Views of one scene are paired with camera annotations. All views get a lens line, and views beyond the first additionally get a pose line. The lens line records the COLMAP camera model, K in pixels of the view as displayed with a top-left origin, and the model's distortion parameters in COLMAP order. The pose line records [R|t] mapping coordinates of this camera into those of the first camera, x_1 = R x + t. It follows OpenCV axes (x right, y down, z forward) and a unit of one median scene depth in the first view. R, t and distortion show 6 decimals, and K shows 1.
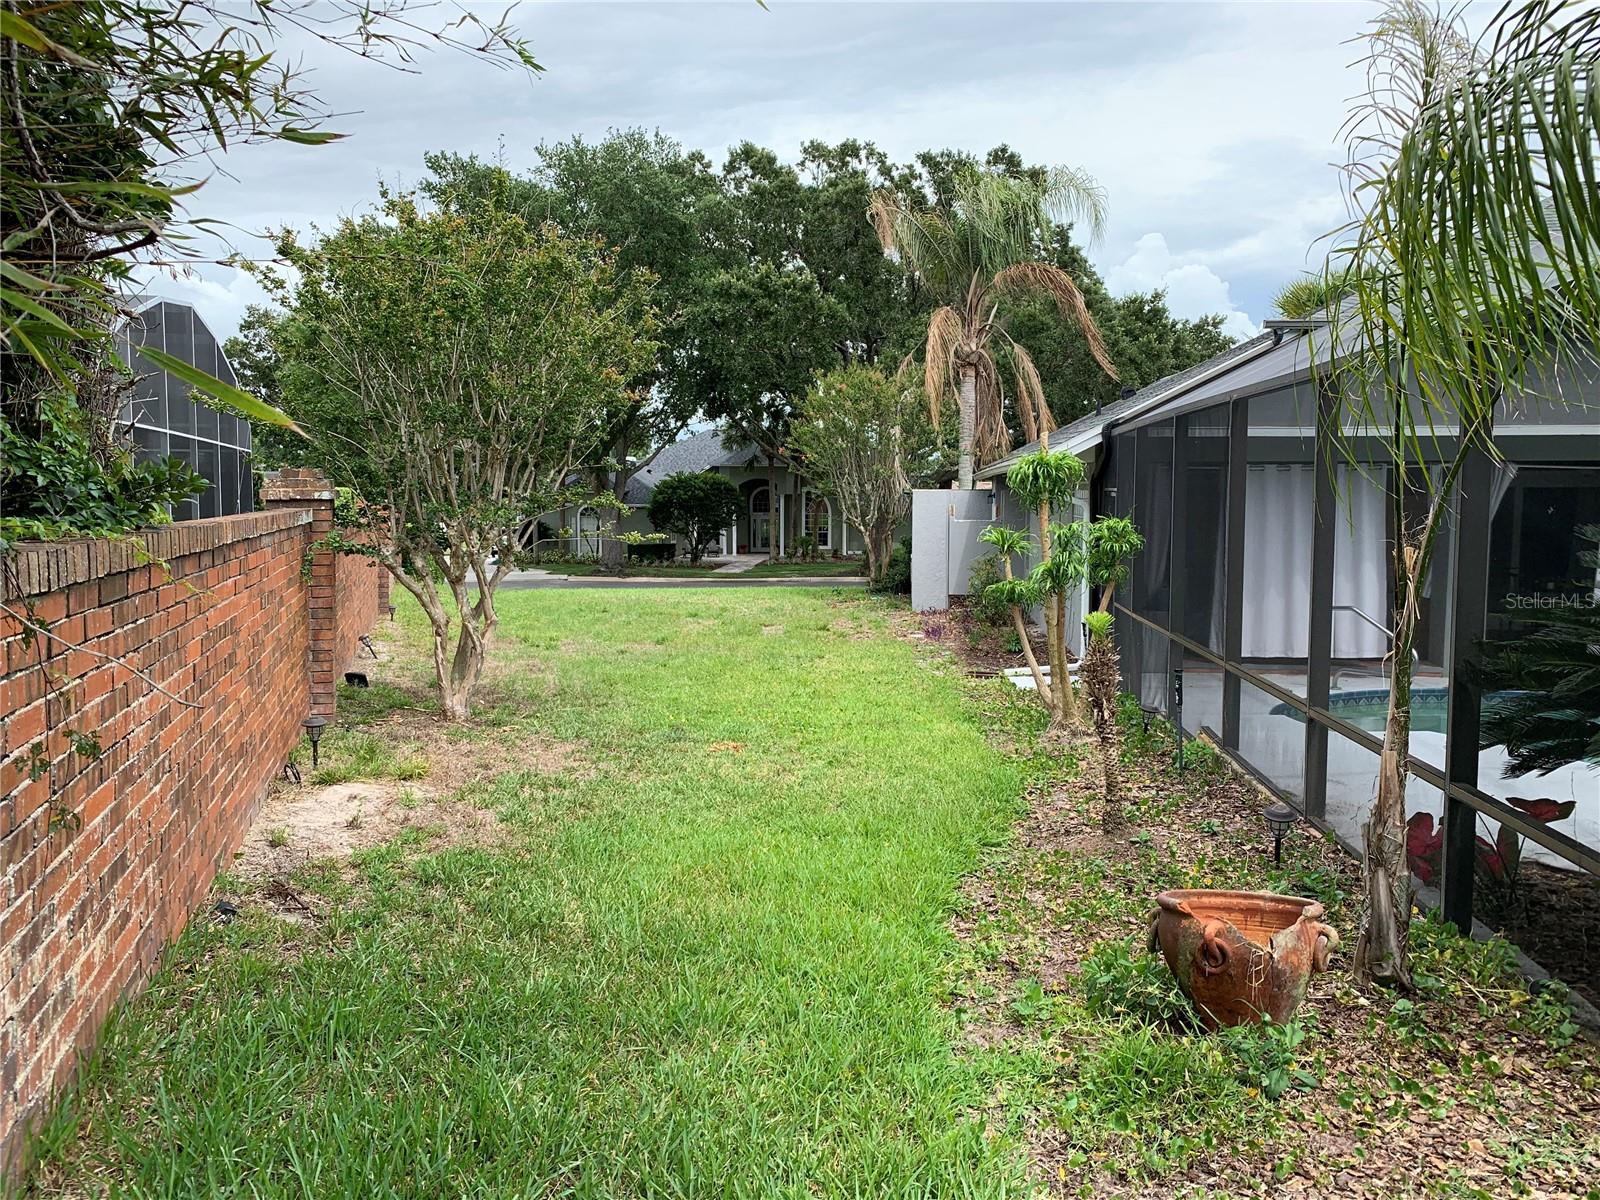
lens RADIAL K [[1221.4, 0, 795.5], [0, 1221.4, 600.6], [0, 0, 1]] dist [0.033140, -0.028250]
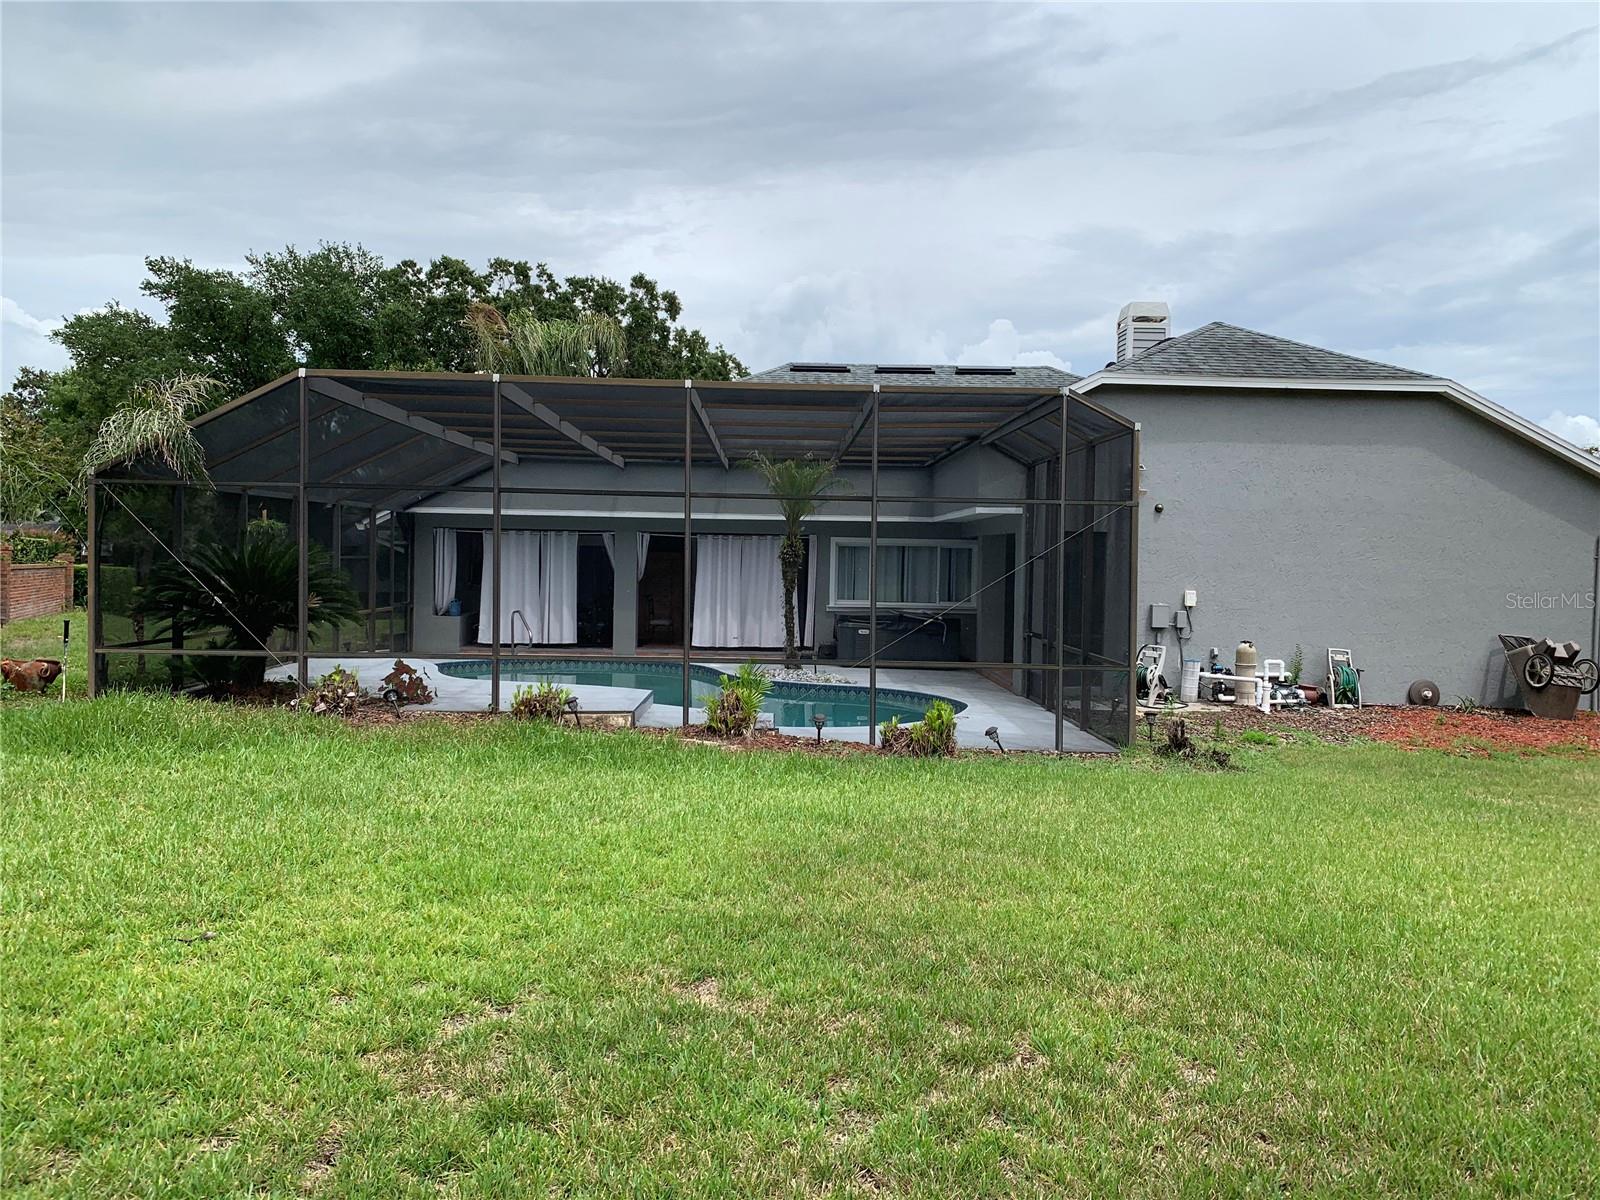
lens RADIAL K [[1221.4, 0, 803.1], [0, 1221.4, 598.0], [0, 0, 1]] dist [0.033140, -0.028250]
pose [[0.992962, 0.012508, 0.117769, 0.171576], [-0.006308, 0.998581, -0.052873, 0.020672], [-0.118264, 0.051758, 0.991632, -0.212863]]
